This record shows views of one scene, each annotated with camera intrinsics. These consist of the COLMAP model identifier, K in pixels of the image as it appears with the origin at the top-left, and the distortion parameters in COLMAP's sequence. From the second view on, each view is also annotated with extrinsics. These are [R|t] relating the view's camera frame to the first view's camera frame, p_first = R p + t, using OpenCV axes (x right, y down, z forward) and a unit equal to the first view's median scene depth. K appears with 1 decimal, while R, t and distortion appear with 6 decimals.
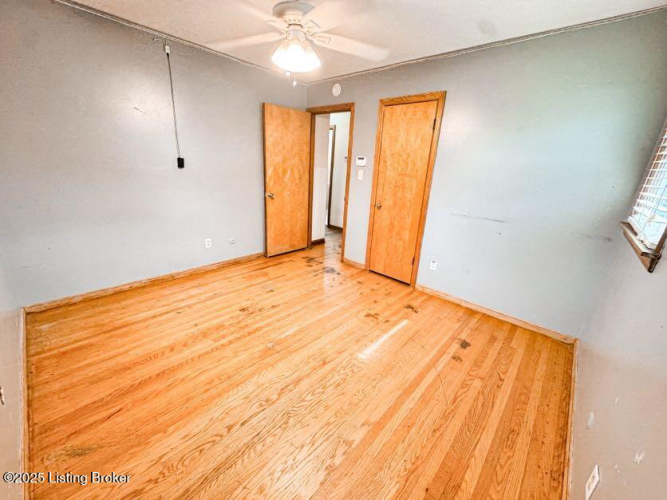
lens RADIAL K [[266.3, 0, 331.4], [0, 266.3, 251.4], [0, 0, 1]] dist [-0.007326, 0.001620]
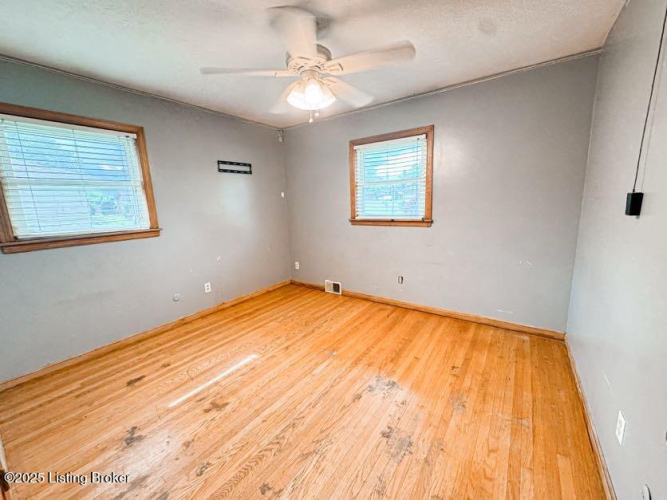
lens RADIAL K [[266.3, 0, 331.1], [0, 266.3, 251.4], [0, 0, 1]] dist [-0.007326, 0.001620]
pose [[-0.991678, -0.001743, -0.128729, -0.063986], [-0.063618, 0.875927, 0.478231, -0.544590], [0.111924, 0.482441, -0.868749, 1.676518]]
